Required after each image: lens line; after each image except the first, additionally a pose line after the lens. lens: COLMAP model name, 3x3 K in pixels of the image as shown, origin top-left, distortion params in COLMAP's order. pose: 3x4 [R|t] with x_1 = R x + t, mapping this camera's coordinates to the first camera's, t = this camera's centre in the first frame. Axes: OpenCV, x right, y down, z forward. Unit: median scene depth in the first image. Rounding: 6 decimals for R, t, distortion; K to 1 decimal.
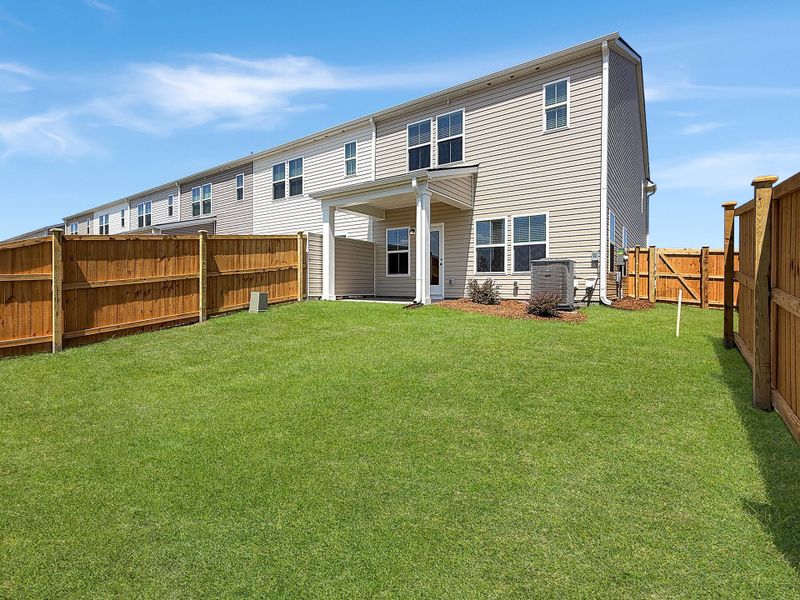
lens RADIAL K [[383.9, 0, 394.5], [0, 383.9, 292.2], [0, 0, 1]] dist [-0.001804, 0.001017]
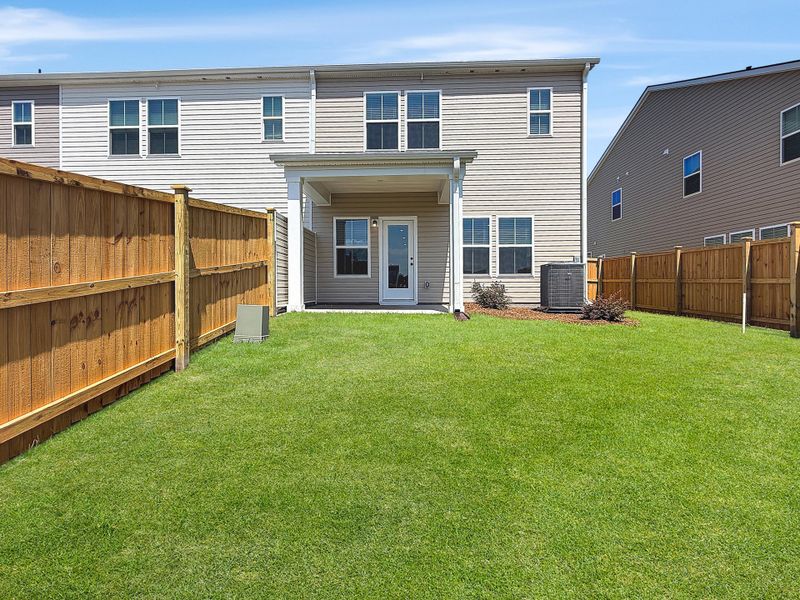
lens RADIAL K [[383.9, 0, 399.9], [0, 383.9, 287.8], [0, 0, 1]] dist [-0.001804, 0.001017]
pose [[0.835414, -0.007958, 0.549564, -0.398166], [0.013560, 0.999889, -0.006134, -0.016327], [-0.549454, 0.012576, 0.835429, 0.316871]]
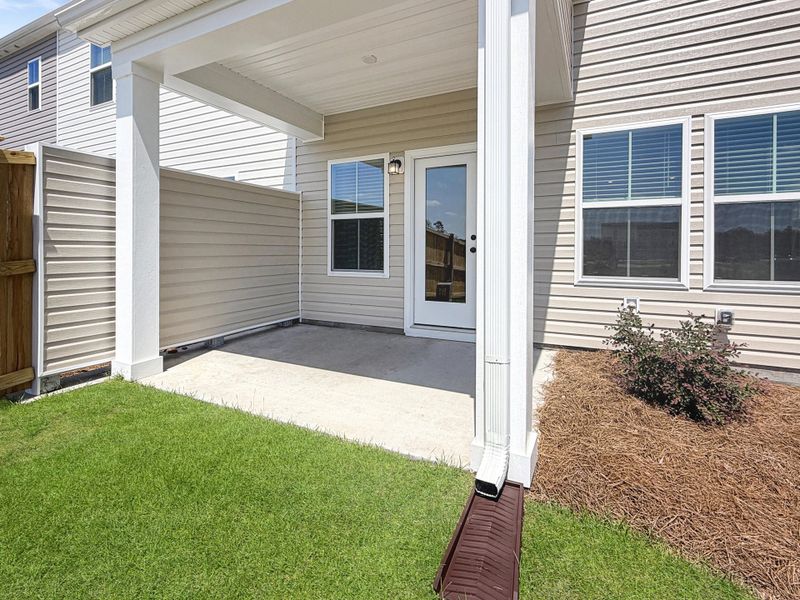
lens RADIAL K [[383.9, 0, 399.5], [0, 383.9, 256.7], [0, 0, 1]] dist [-0.001804, 0.001017]
pose [[0.985645, -0.006505, 0.168704, -0.018717], [0.005620, 0.999968, 0.005723, -0.073182], [-0.168736, -0.004693, 0.985650, 0.671325]]
